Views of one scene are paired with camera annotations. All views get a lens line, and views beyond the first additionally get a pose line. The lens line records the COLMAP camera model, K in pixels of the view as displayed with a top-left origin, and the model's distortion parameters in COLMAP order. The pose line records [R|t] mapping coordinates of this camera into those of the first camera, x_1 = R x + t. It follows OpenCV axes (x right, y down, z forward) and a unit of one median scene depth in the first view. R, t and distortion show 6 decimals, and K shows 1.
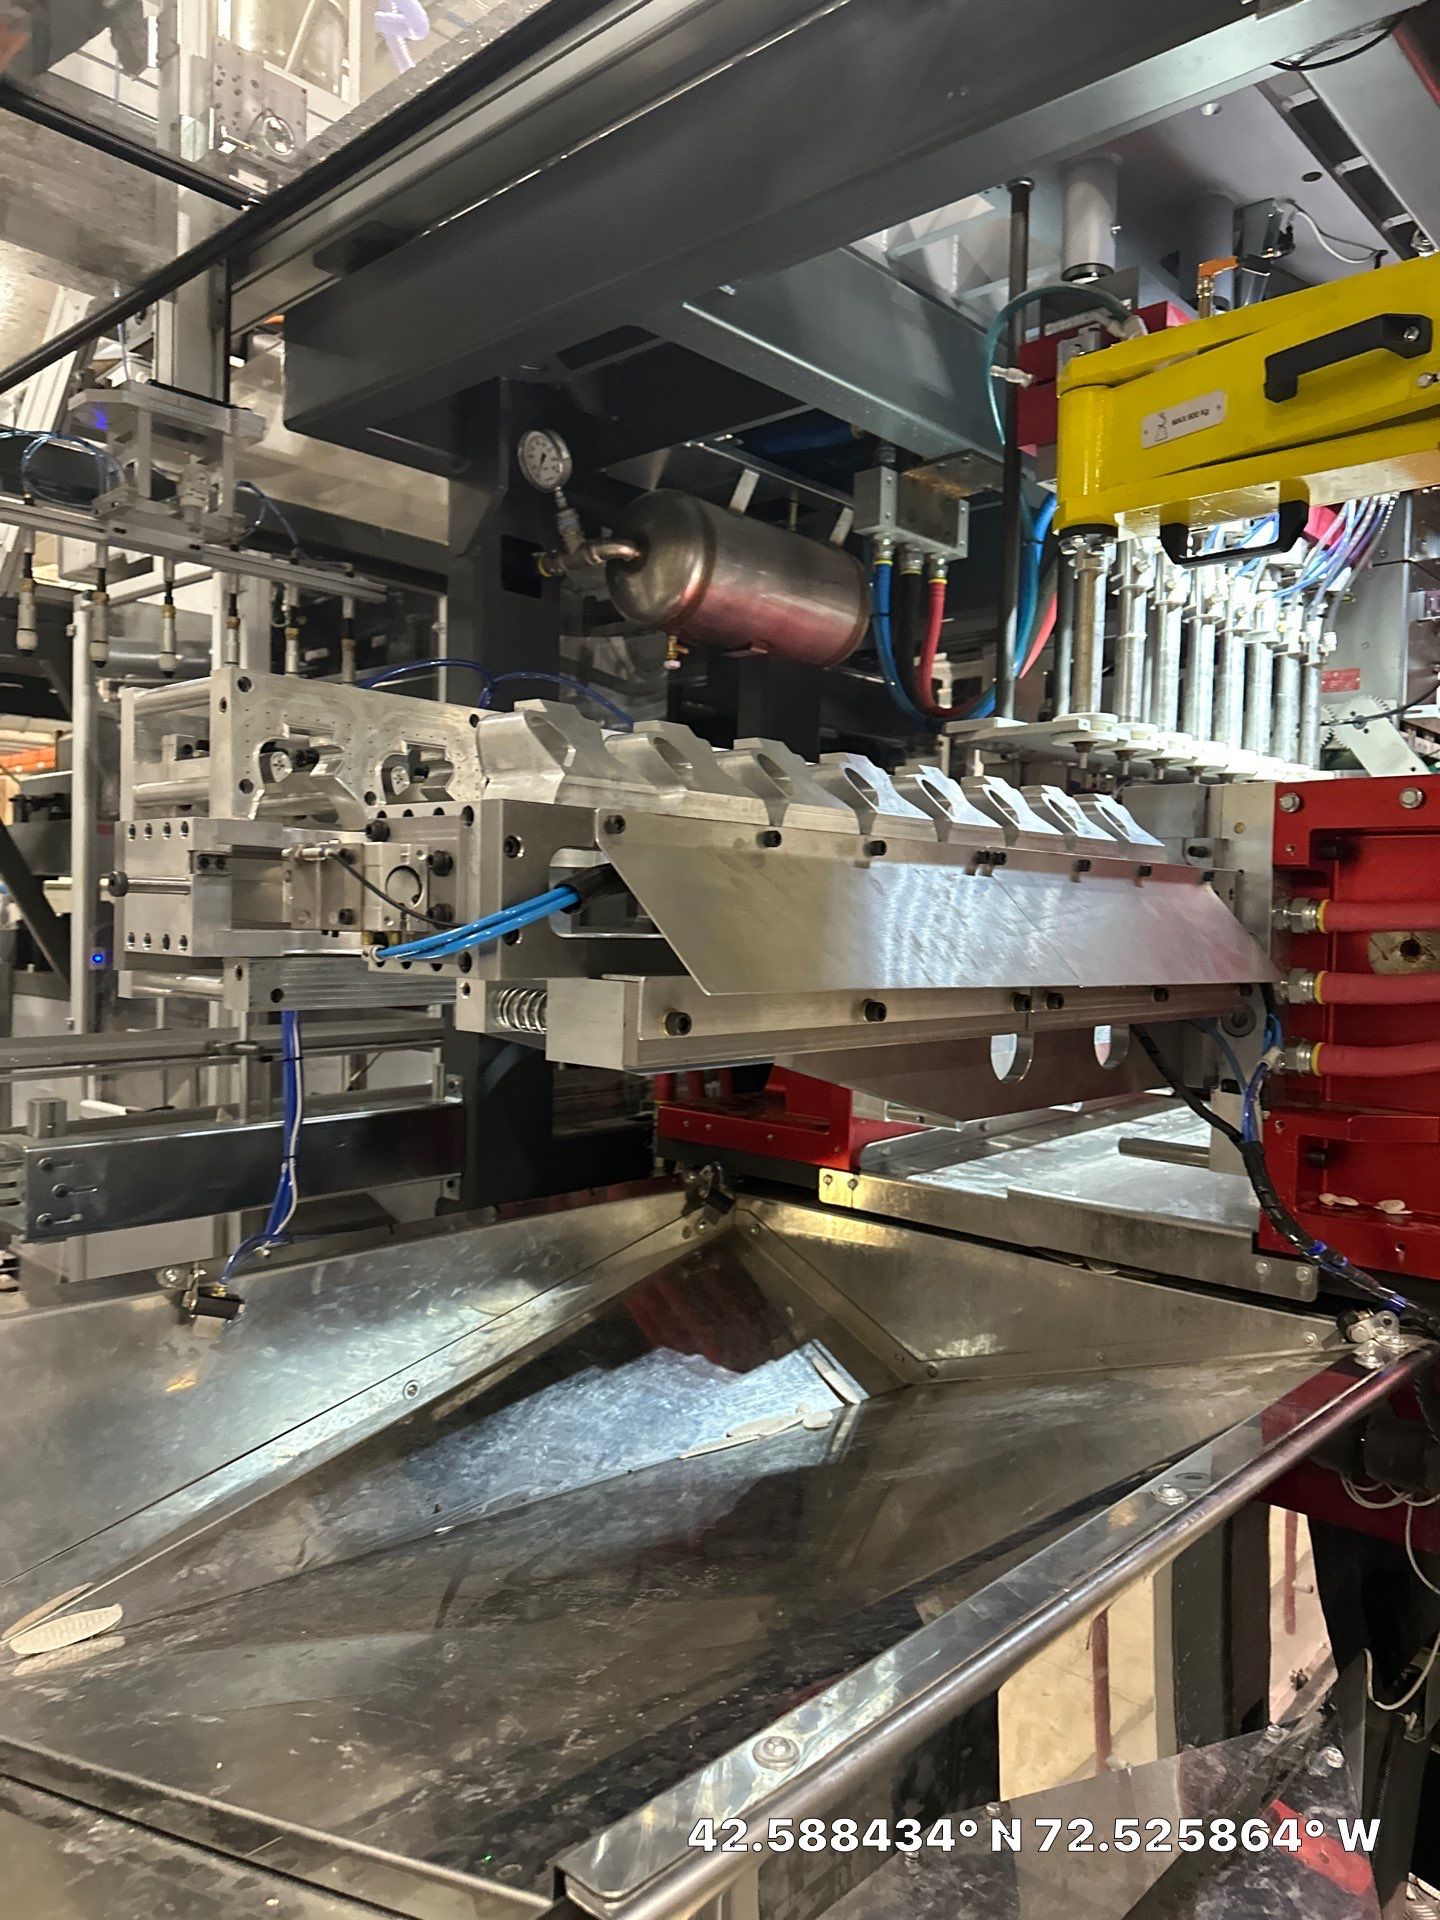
lens RADIAL K [[1349.8, 0, 720.0], [0, 1349.8, 960.0], [0, 0, 1]] dist [0.012872, -0.021200]
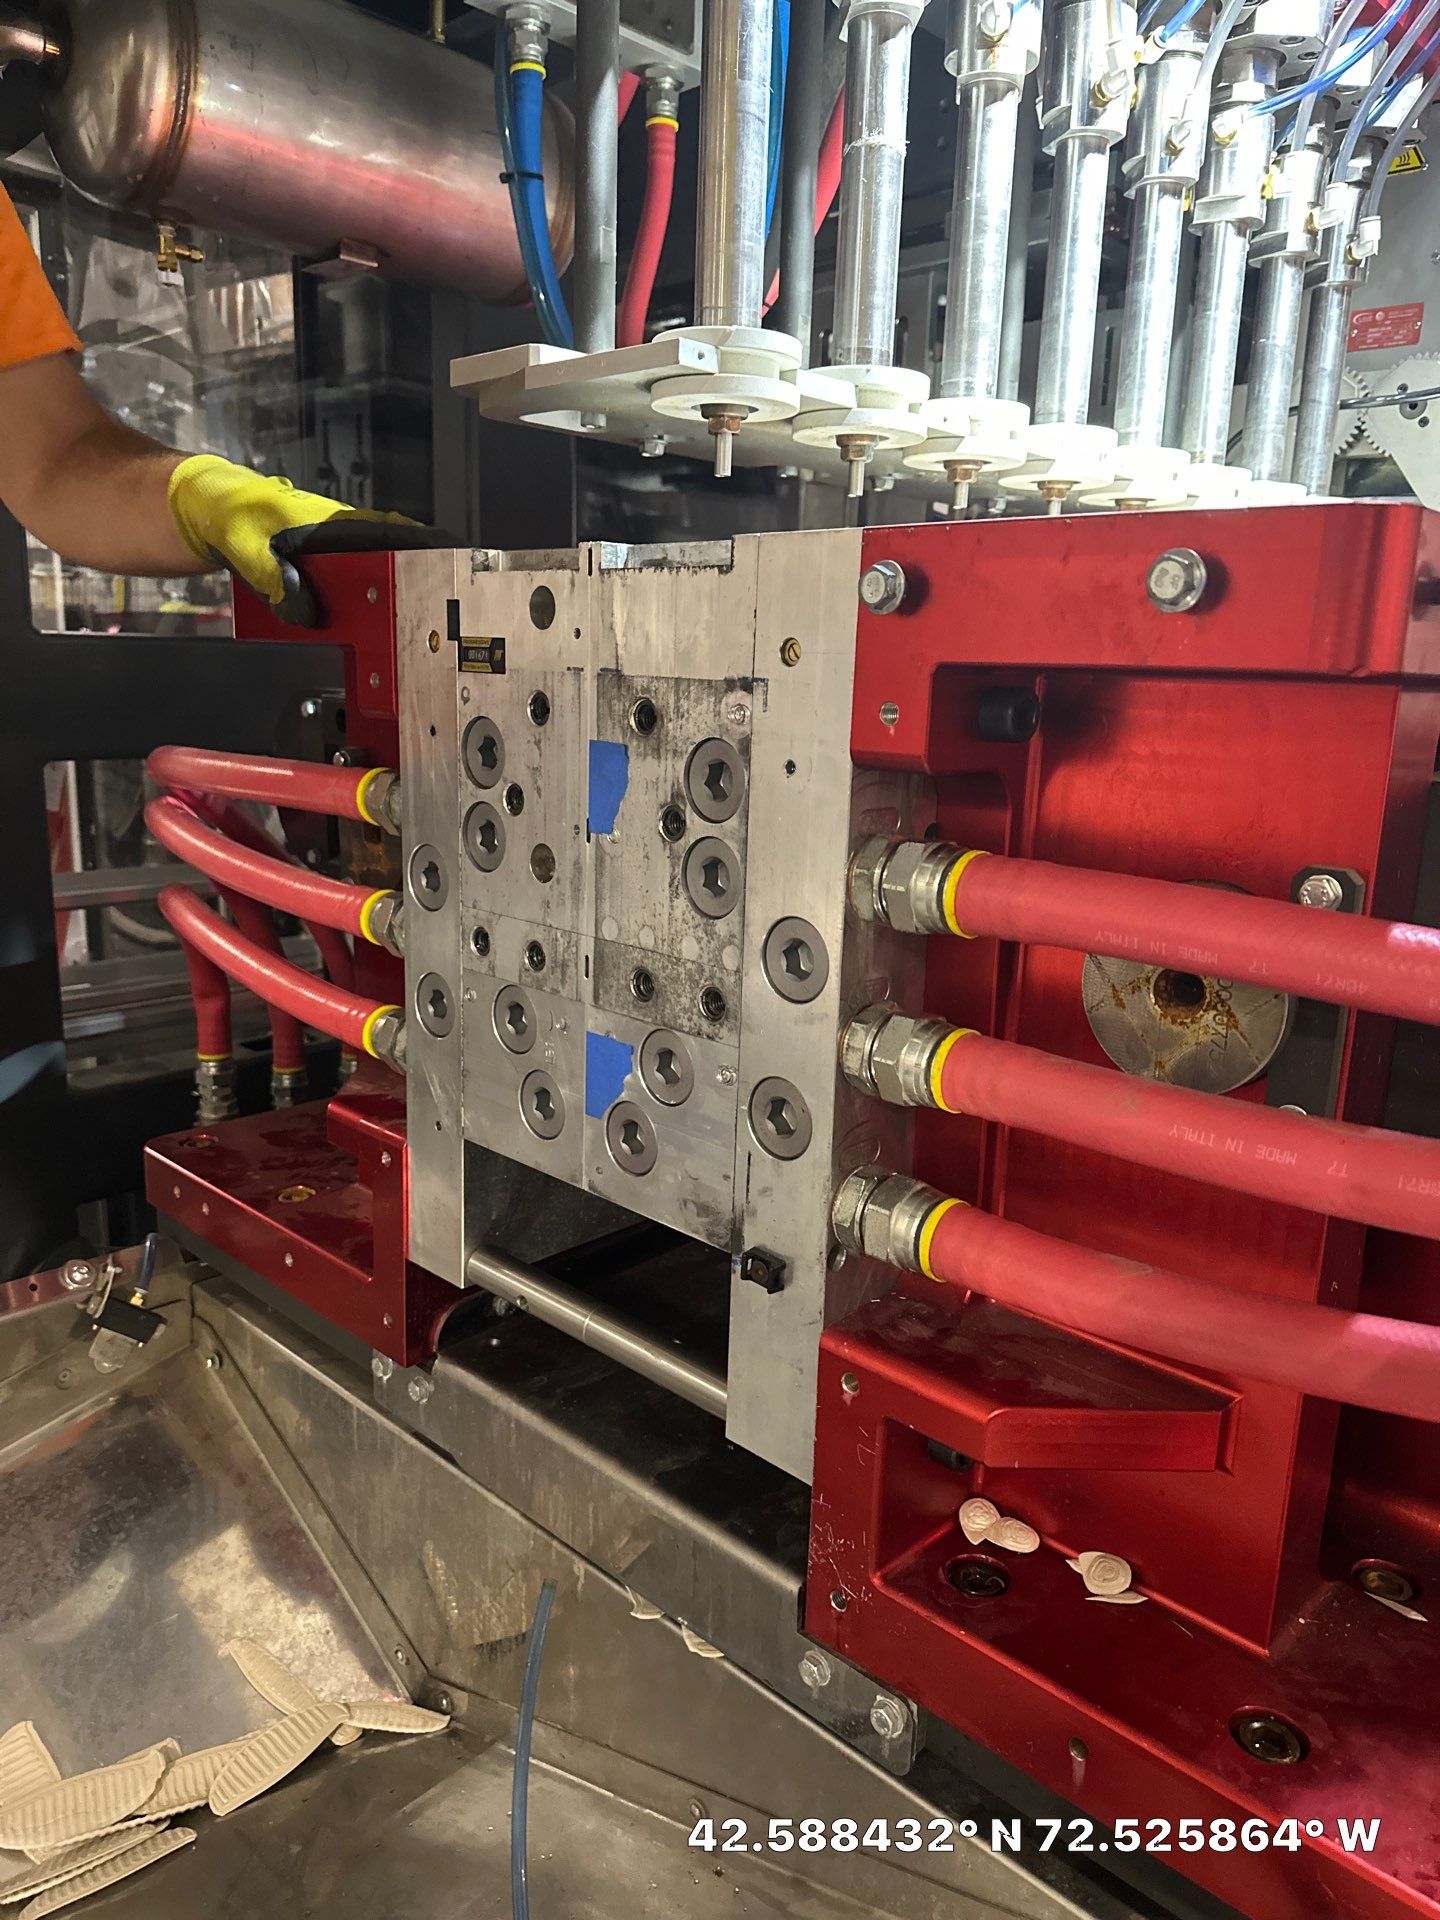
lens RADIAL K [[1361.3, 0, 720.0], [0, 1361.3, 960.0], [0, 0, 1]] dist [0.071006, -0.094311]
pose [[0.999799, 0.017301, -0.010116, 0.211790], [-0.015208, 0.983684, 0.179259, -0.053332], [0.013052, -0.179069, 0.983750, 0.426858]]
